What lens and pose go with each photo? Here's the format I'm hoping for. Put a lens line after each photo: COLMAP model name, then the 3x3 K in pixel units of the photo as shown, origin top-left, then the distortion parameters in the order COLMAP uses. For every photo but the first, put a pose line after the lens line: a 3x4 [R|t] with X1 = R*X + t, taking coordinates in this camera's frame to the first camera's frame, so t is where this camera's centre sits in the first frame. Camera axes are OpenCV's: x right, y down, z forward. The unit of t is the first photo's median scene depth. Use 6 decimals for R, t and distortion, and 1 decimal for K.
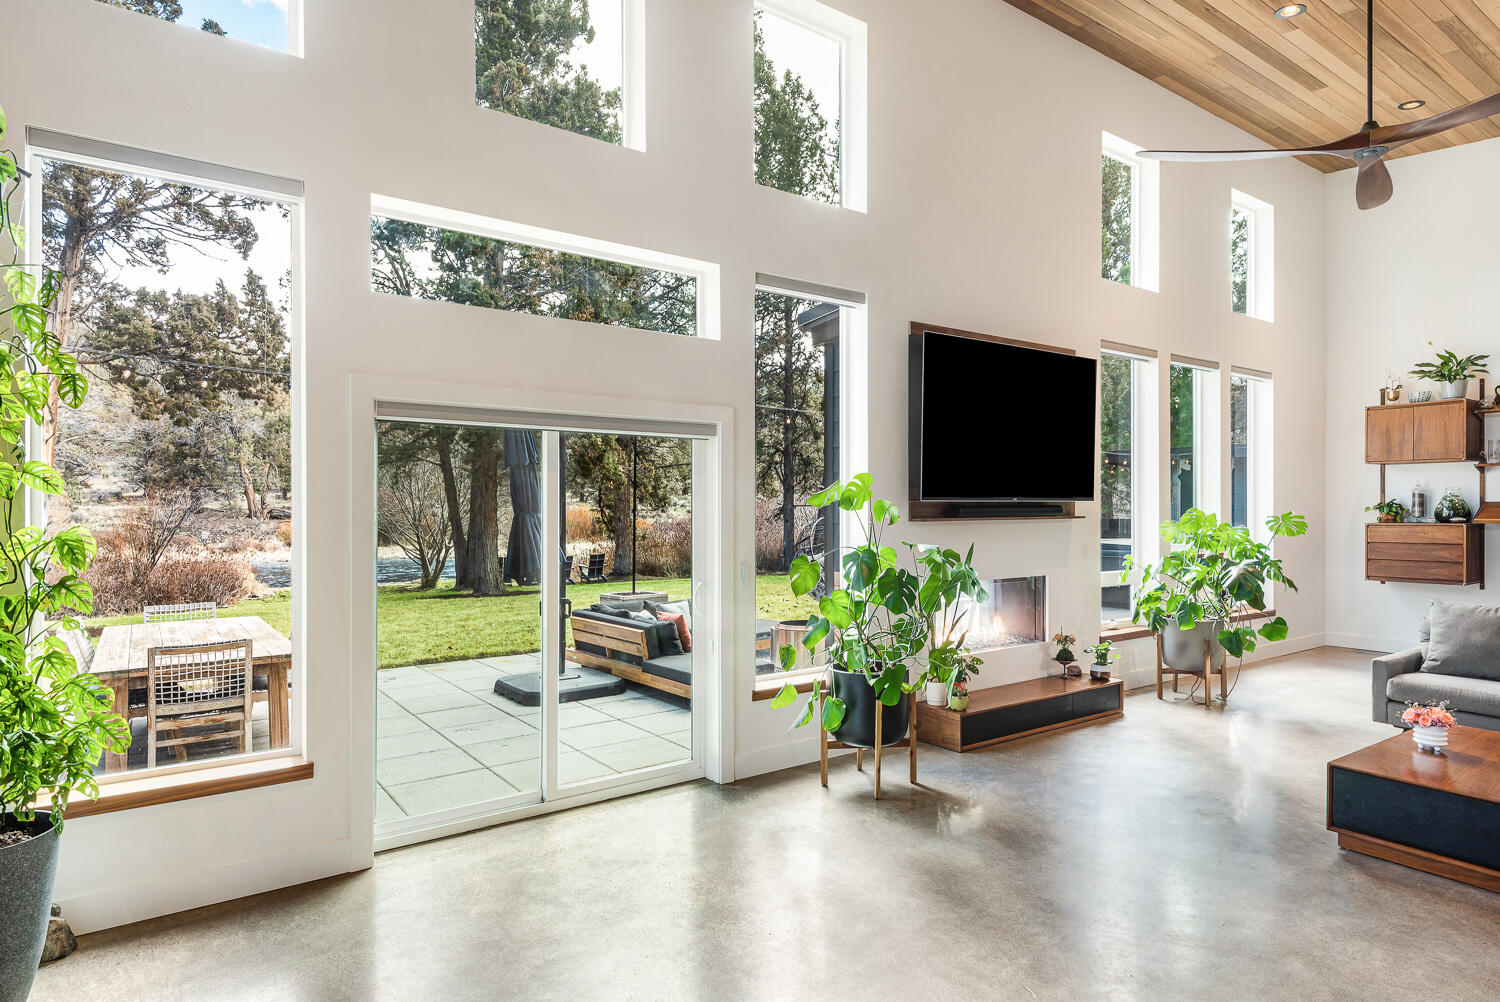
lens RADIAL K [[843.1, 0, 753.5], [0, 843.1, 514.0], [0, 0, 1]] dist [0.013783, -0.007864]
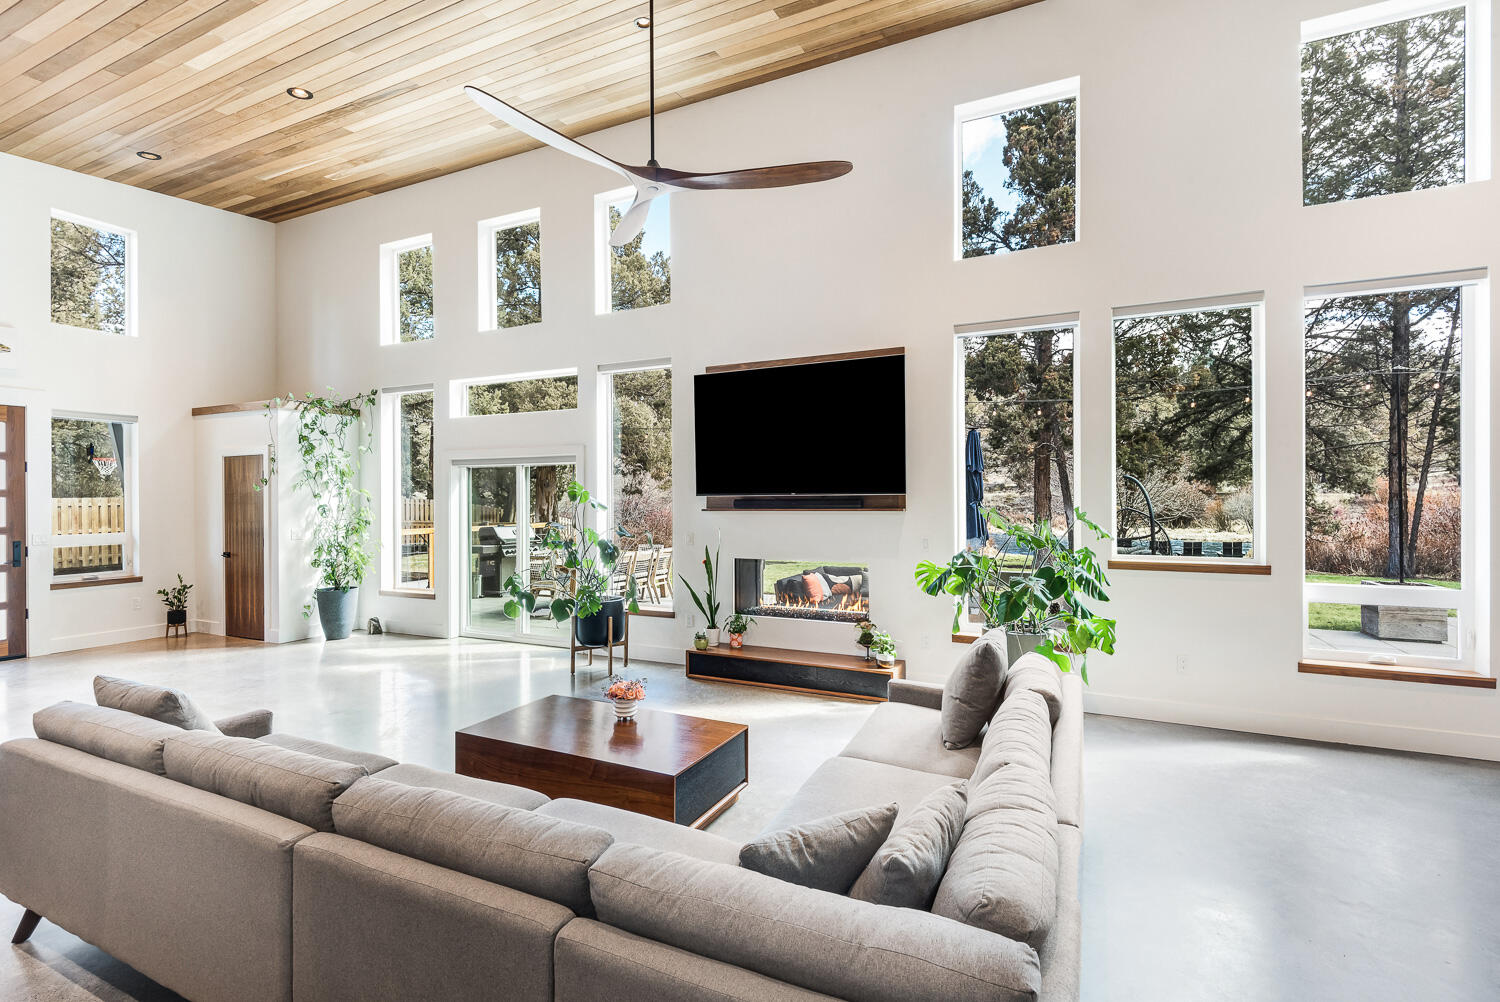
lens RADIAL K [[693.8, 0, 753.3], [0, 693.8, 497.1], [0, 0, 1]] dist [0.026991, -0.013584]
pose [[0.474090, 0.001179, -0.880476, 1.080896], [-0.003213, 0.999995, -0.000390, -0.012118], [0.880471, 0.003014, 0.474091, 0.457562]]
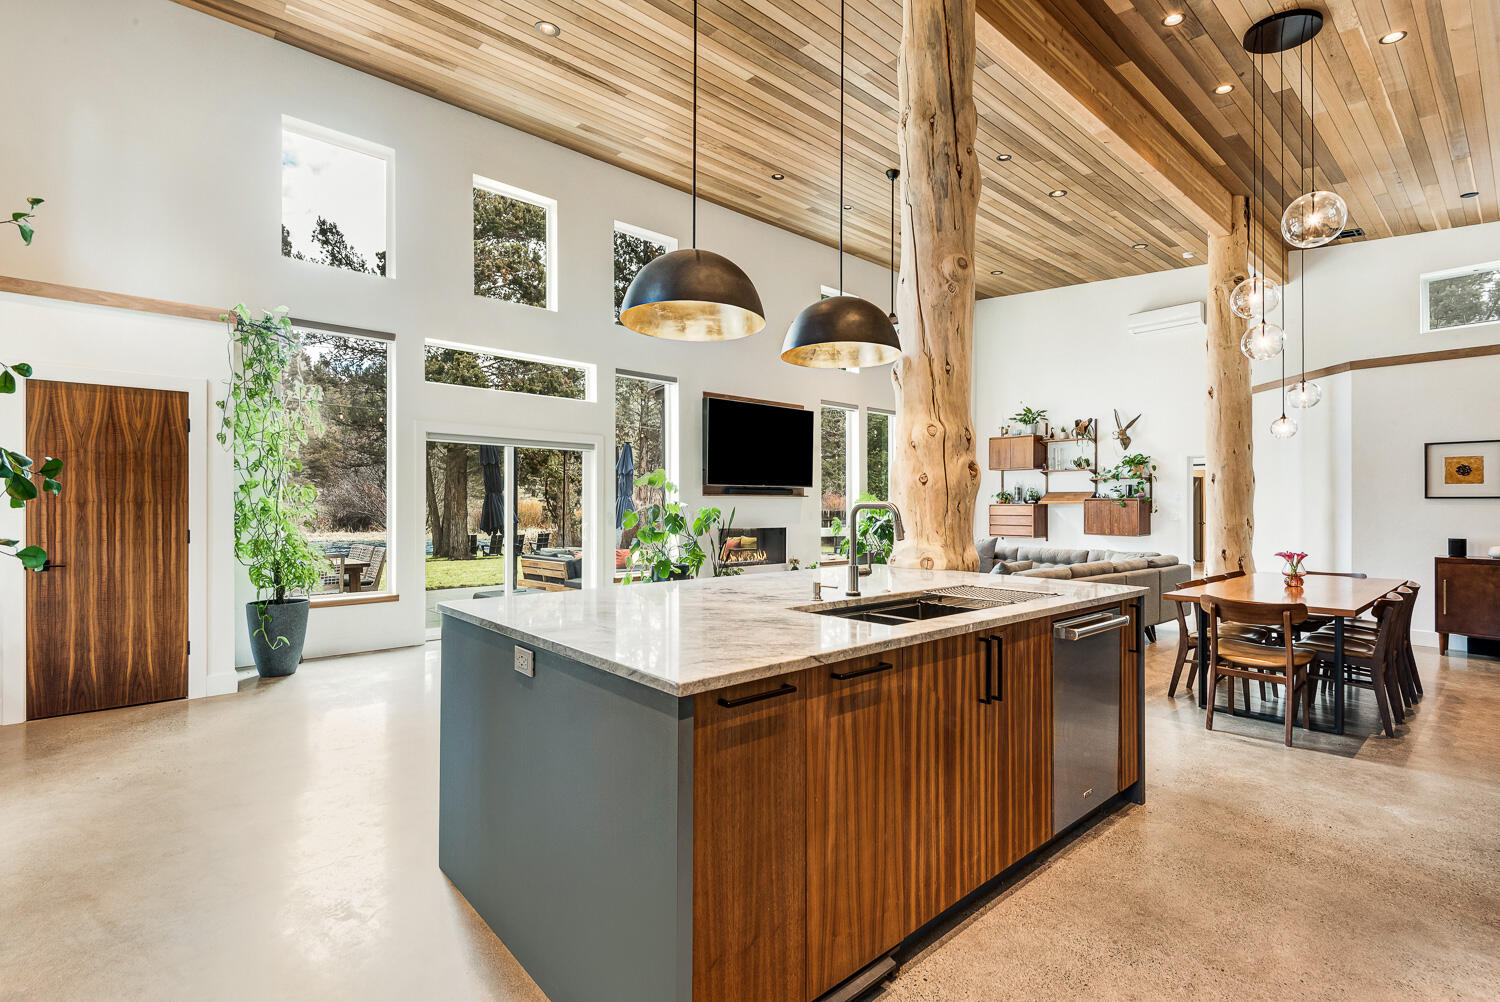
lens RADIAL K [[693.8, 0, 750.0], [0, 693.8, 497.1], [0, 0, 1]] dist [0.026991, -0.013584]
pose [[0.994983, 0.008820, 0.099651, 0.119203], [-0.006964, 0.999796, -0.018965, 0.036530], [-0.099798, 0.018176, 0.994842, -0.513001]]
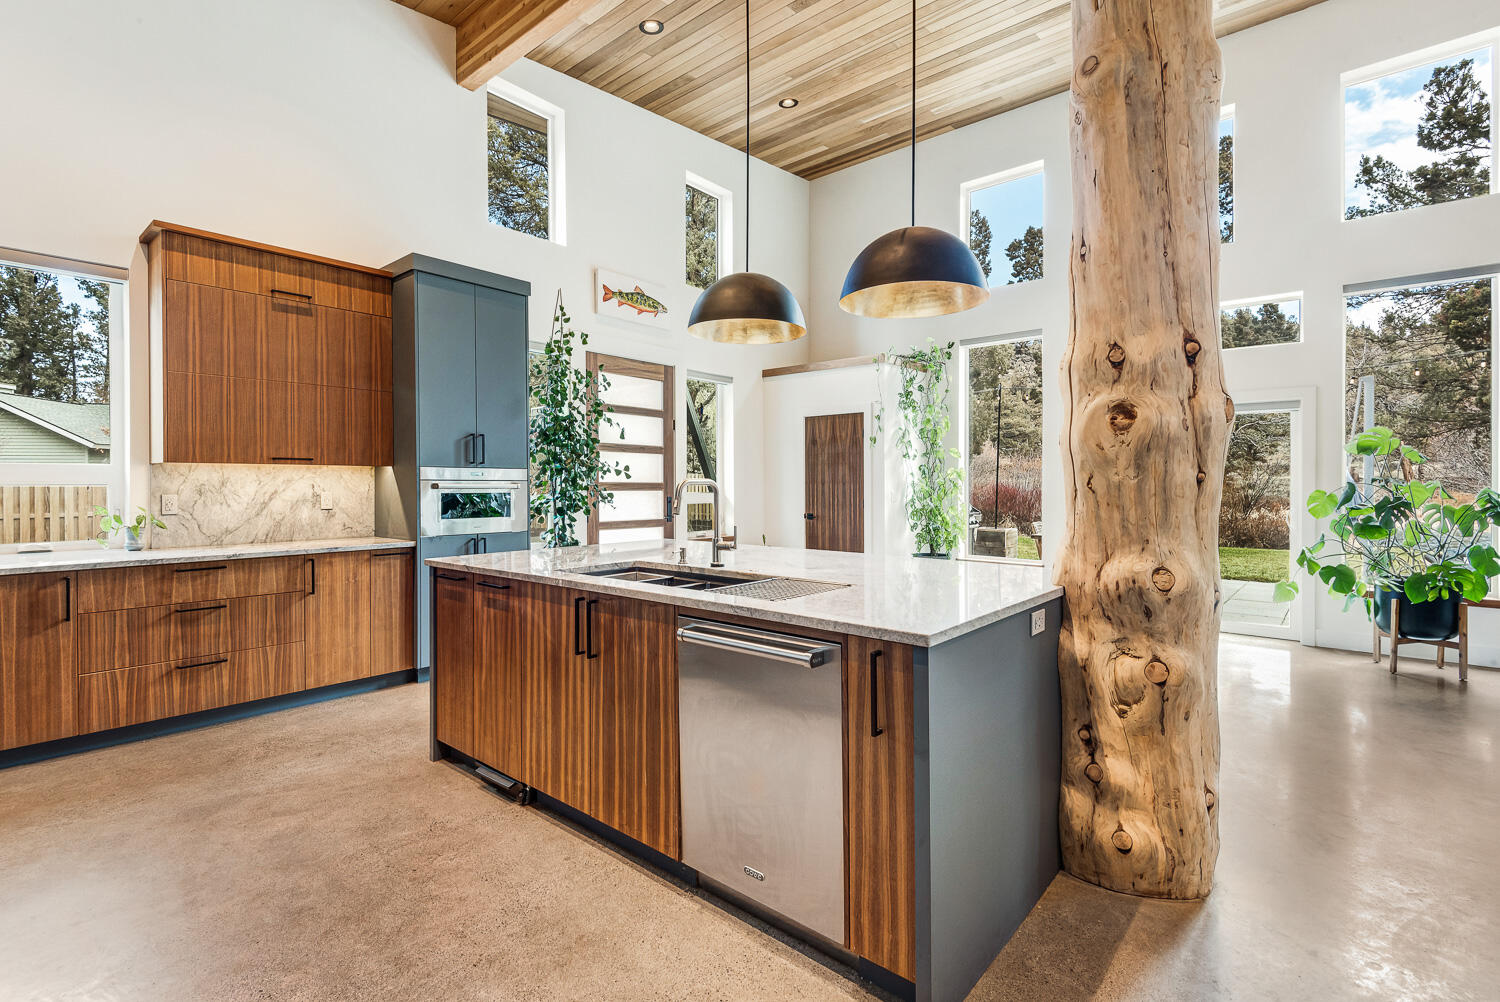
lens RADIAL K [[693.8, 0, 749.0], [0, 693.8, 487.2], [0, 0, 1]] dist [0.026991, -0.013584]
pose [[0.233571, 0.011536, -0.972271, 0.686820], [-0.009407, 0.999910, 0.009604, 0.031826], [0.972294, 0.006903, 0.233658, -0.171102]]
